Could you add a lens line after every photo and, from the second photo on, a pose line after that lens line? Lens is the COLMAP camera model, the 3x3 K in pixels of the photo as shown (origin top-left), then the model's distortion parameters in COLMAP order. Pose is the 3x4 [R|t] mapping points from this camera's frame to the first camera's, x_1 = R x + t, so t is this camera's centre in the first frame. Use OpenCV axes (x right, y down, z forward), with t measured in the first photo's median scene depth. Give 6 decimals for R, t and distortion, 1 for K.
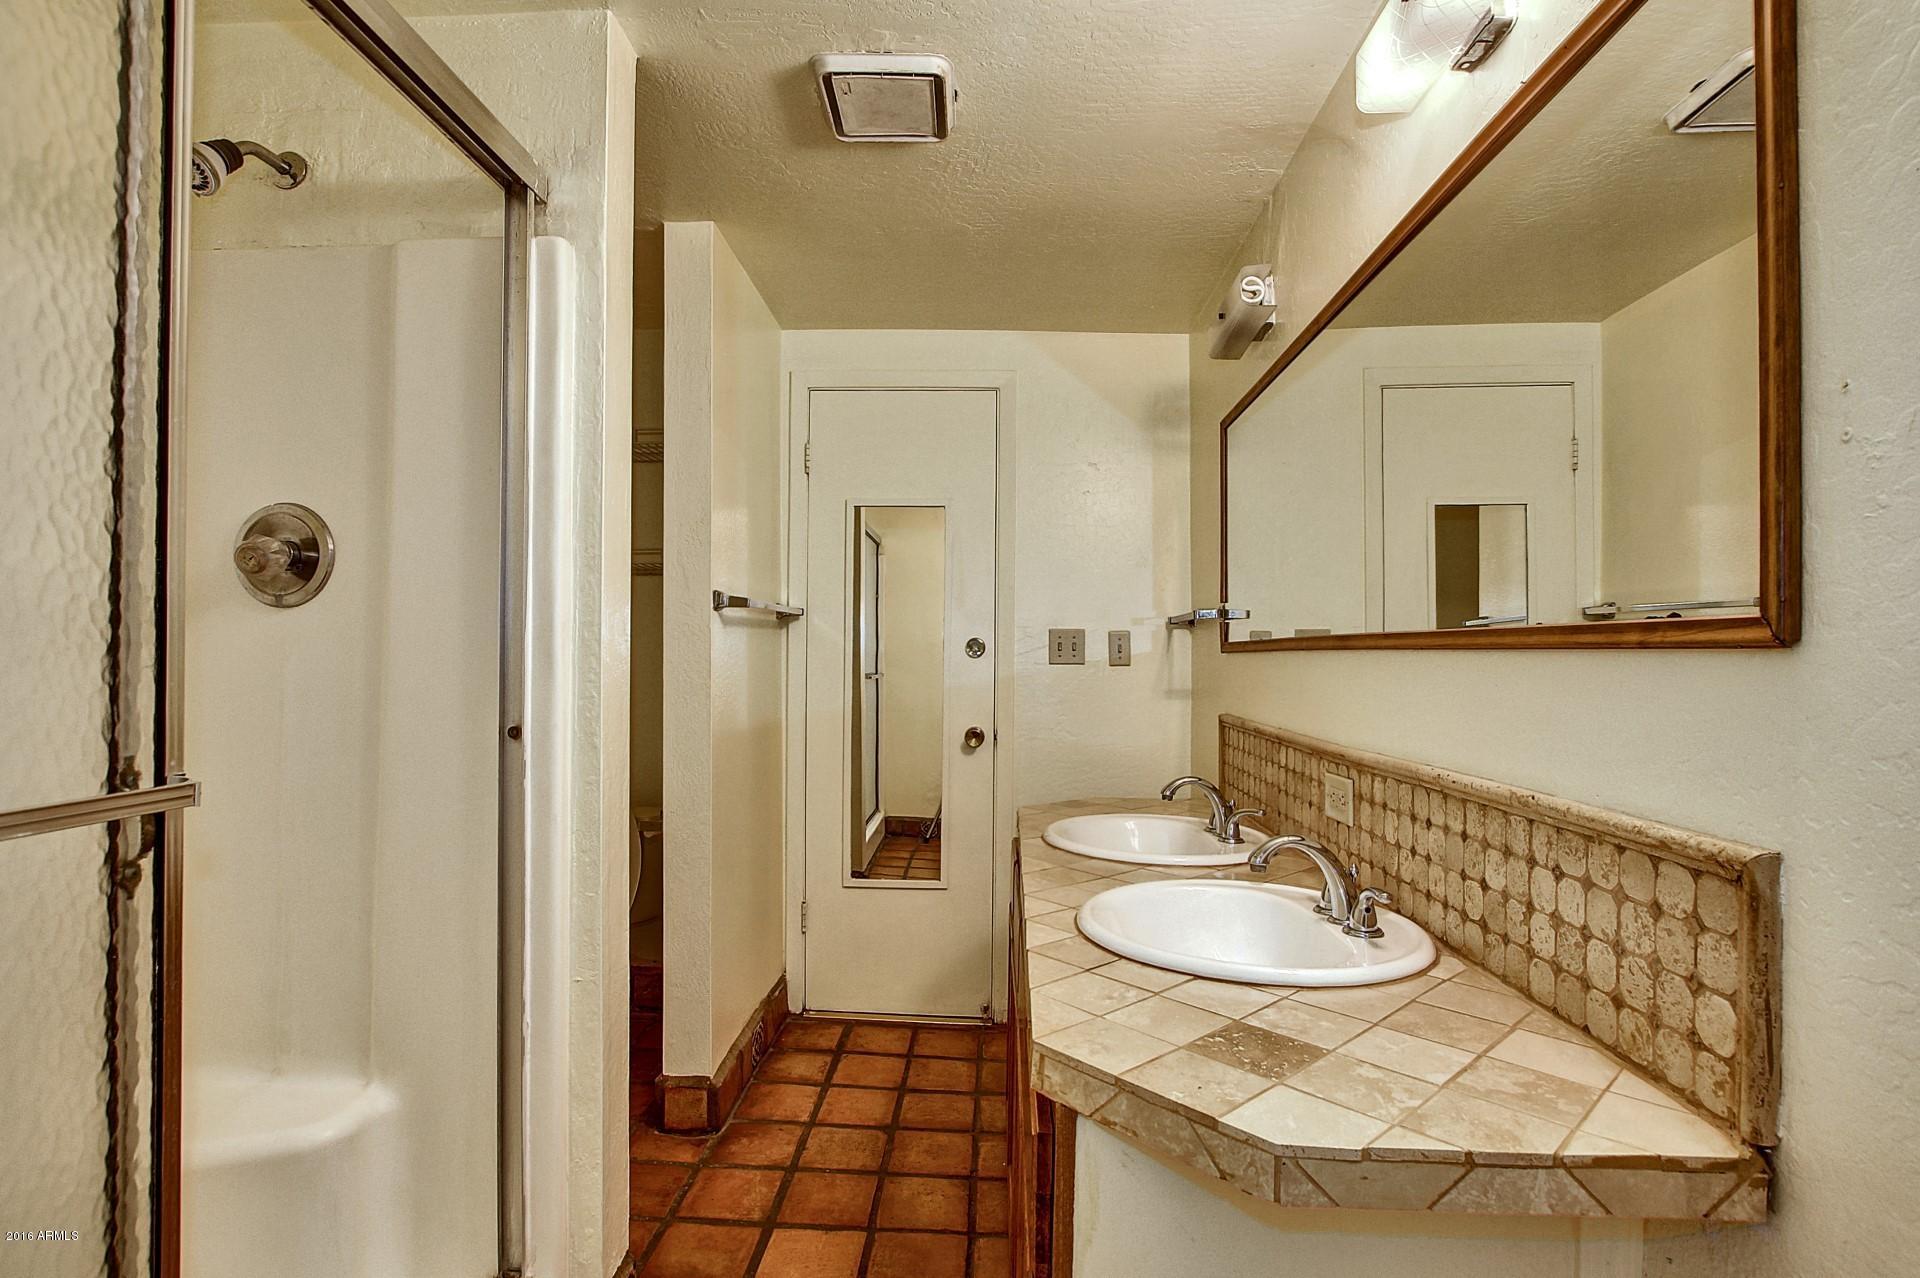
lens RADIAL K [[917.3, 0, 971.3], [0, 917.3, 653.7], [0, 0, 1]] dist [-0.024691, -0.000628]
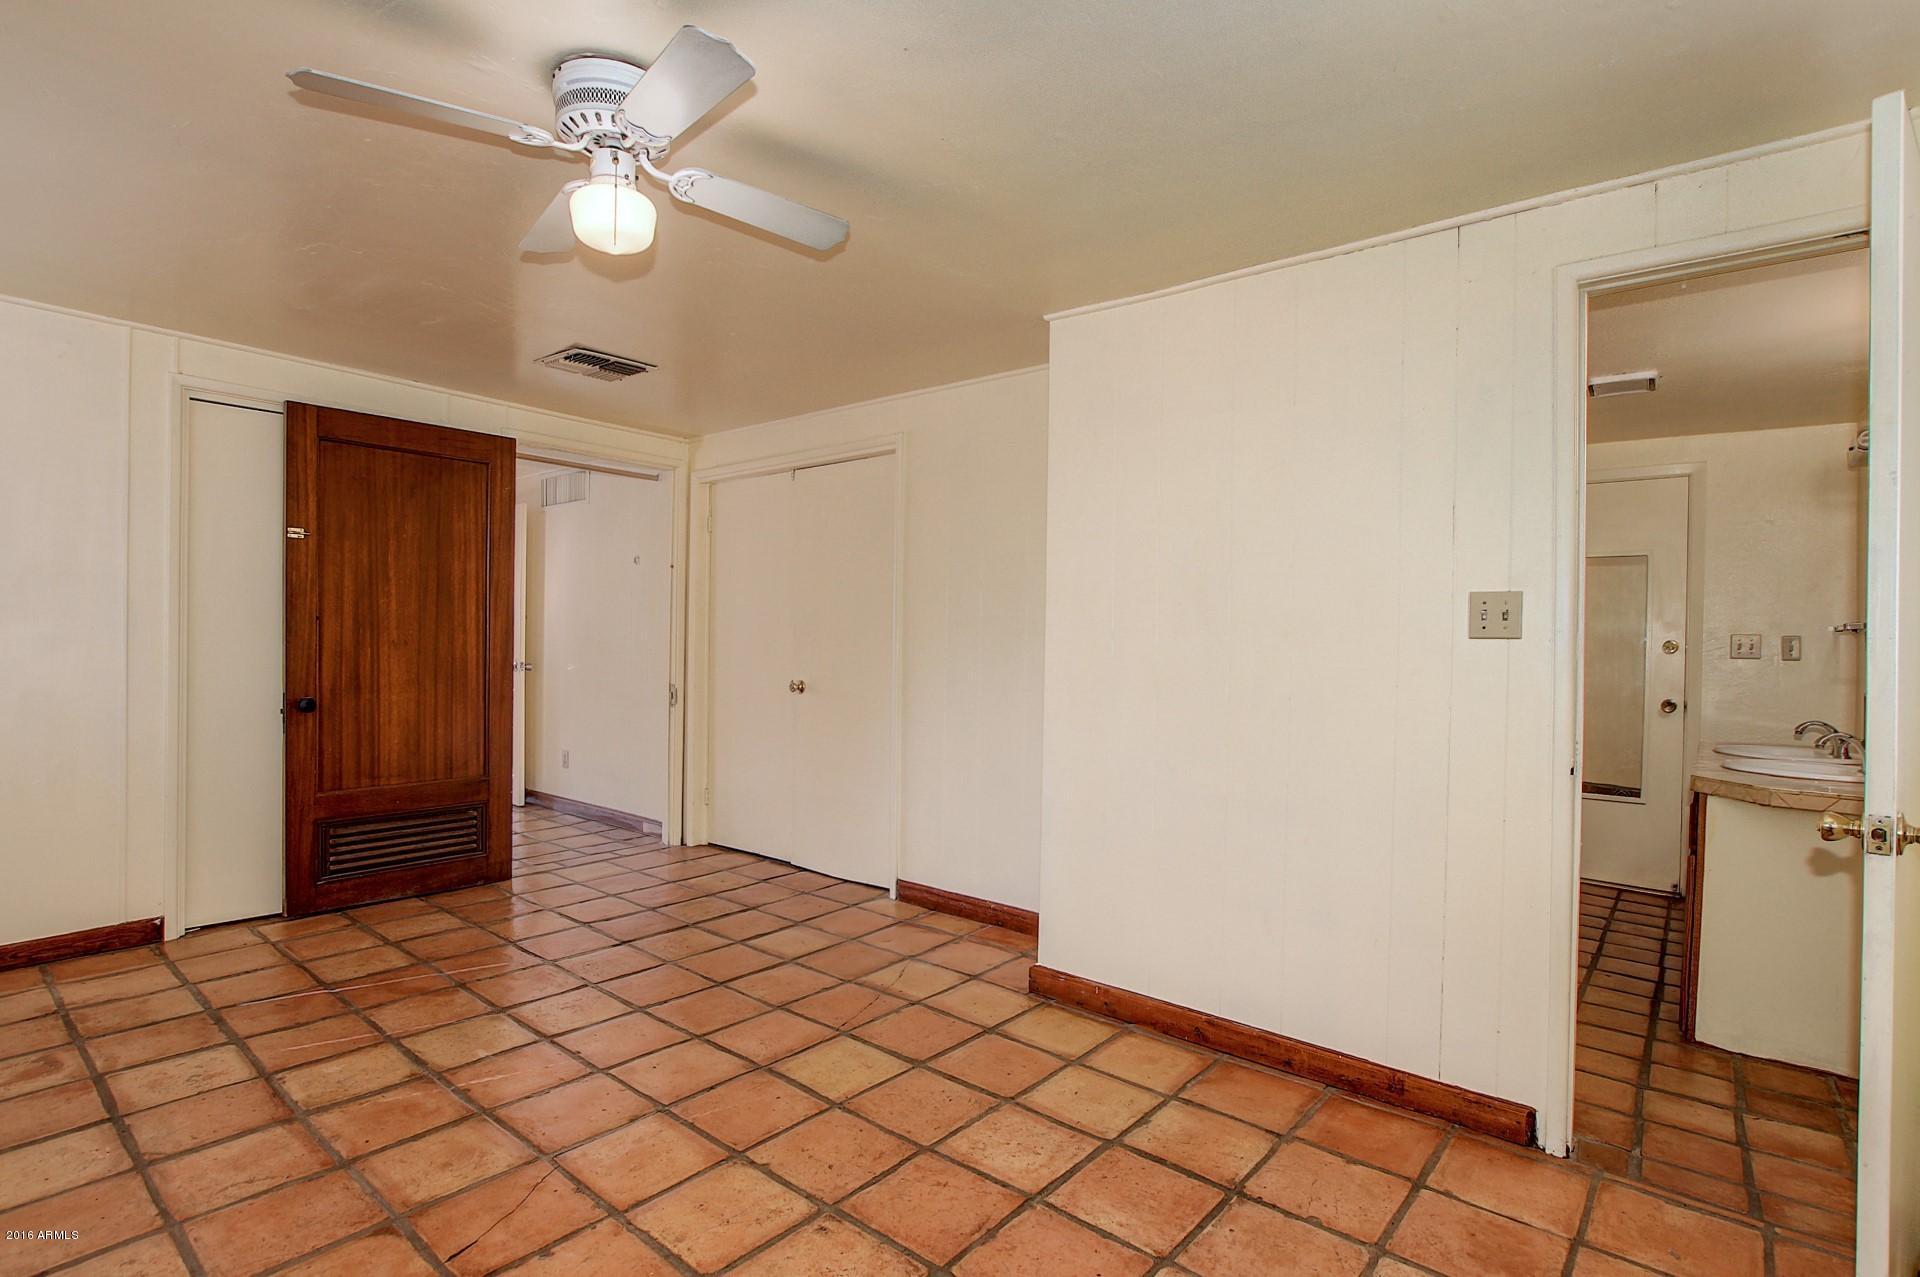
lens RADIAL K [[917.3, 0, 971.3], [0, 917.3, 653.2], [0, 0, 1]] dist [-0.024691, -0.000628]
pose [[0.794441, 0.006472, -0.607307, -0.019137], [-0.002389, 0.999969, 0.007531, -0.018137], [0.607337, -0.004532, 0.794431, -2.768294]]
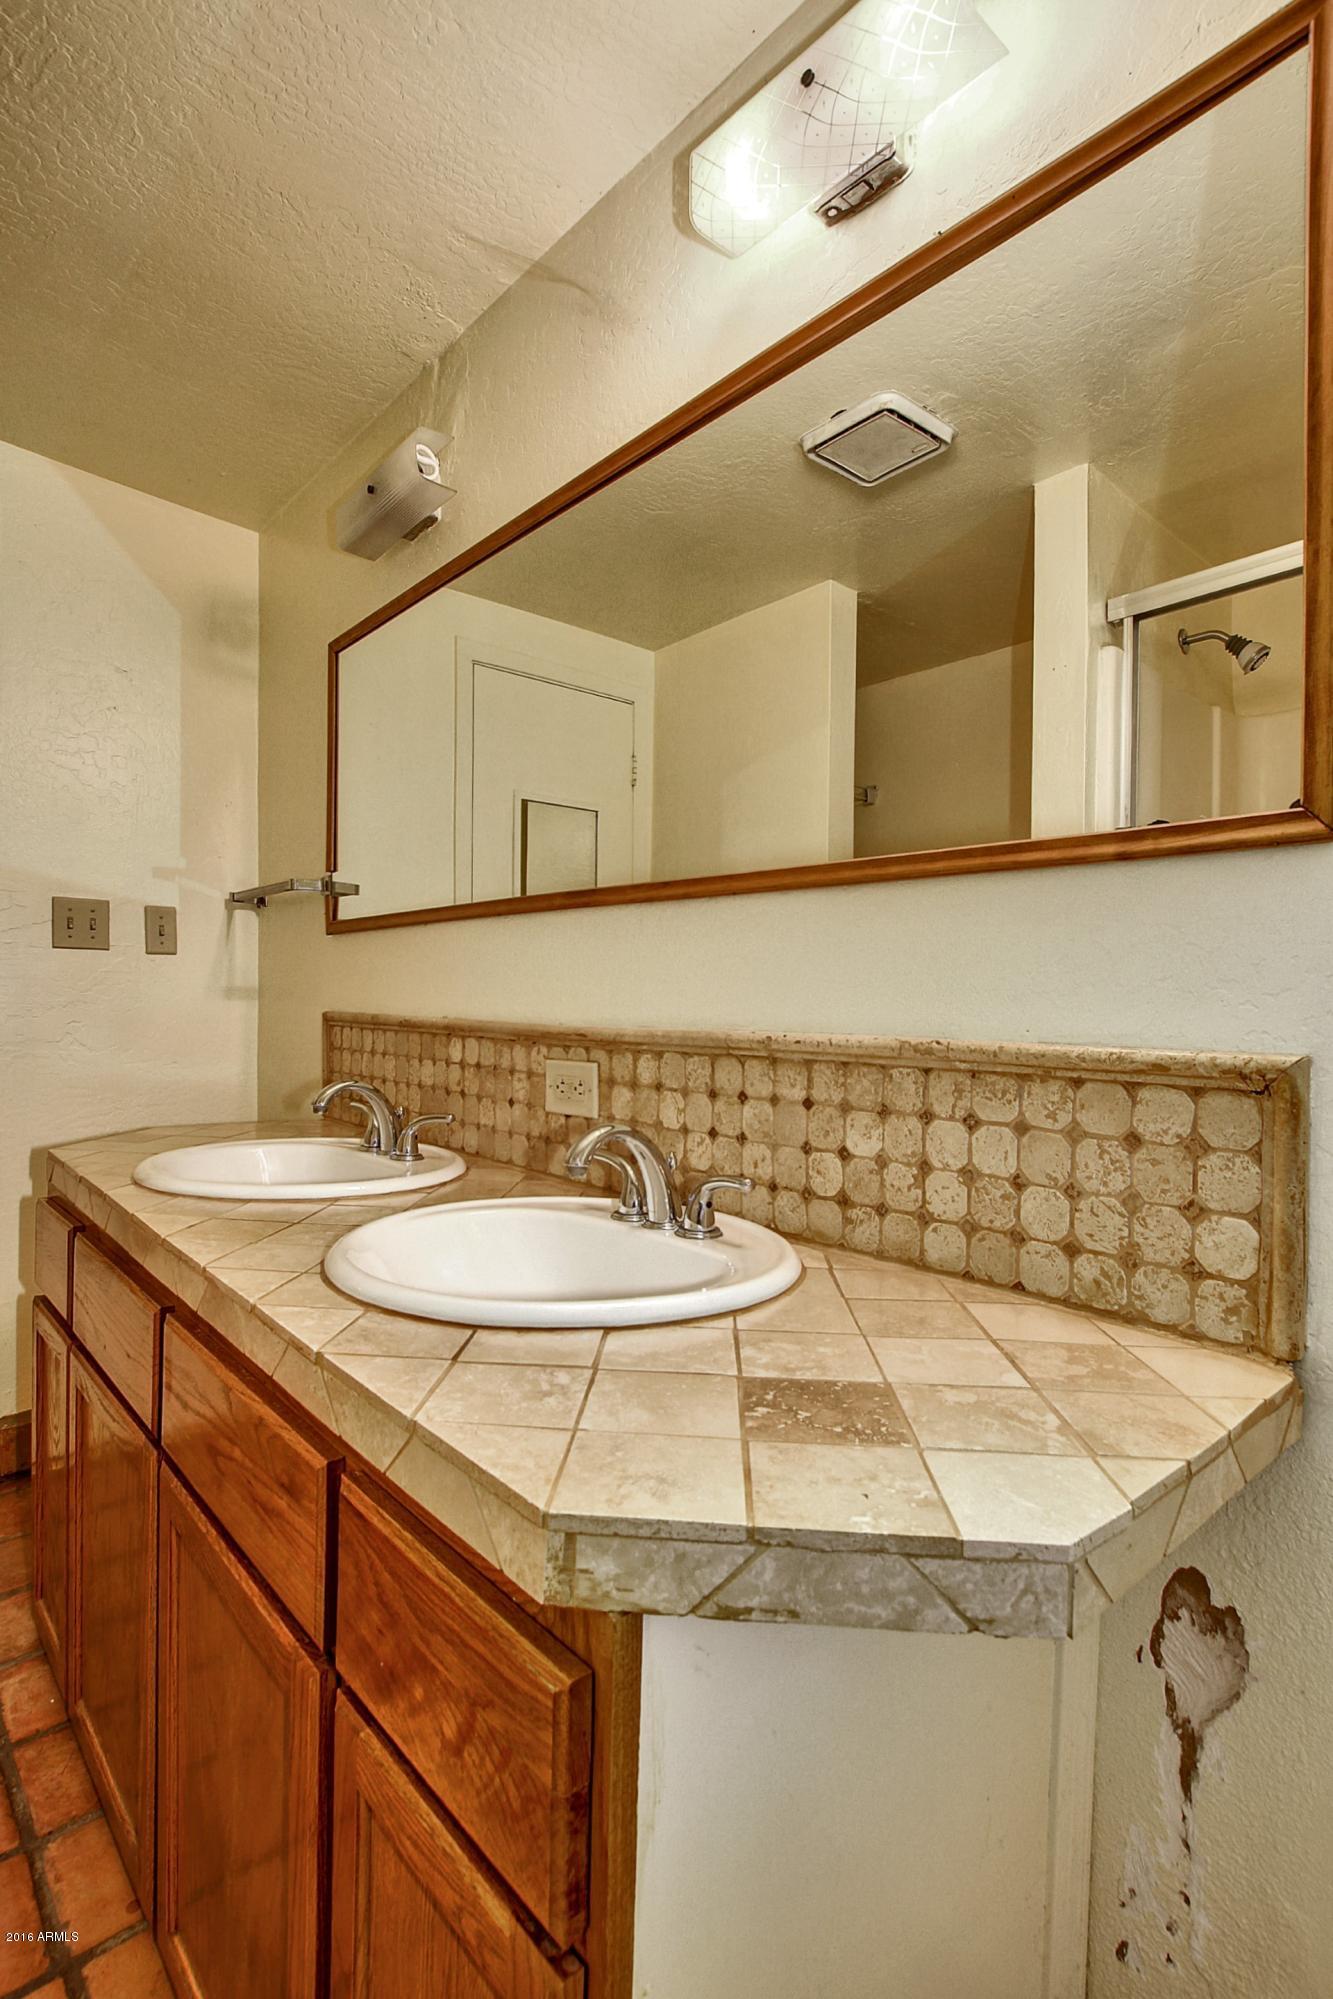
lens RADIAL K [[966.0, 0, 669.3], [0, 966.0, 1004.7], [0, 0, 1]] dist [0.001650, -0.018755]
pose [[0.729007, 0.005262, 0.684486, -0.220106], [-0.019872, 0.999712, 0.013480, 0.112934], [-0.684218, -0.023429, 0.728901, 0.489001]]
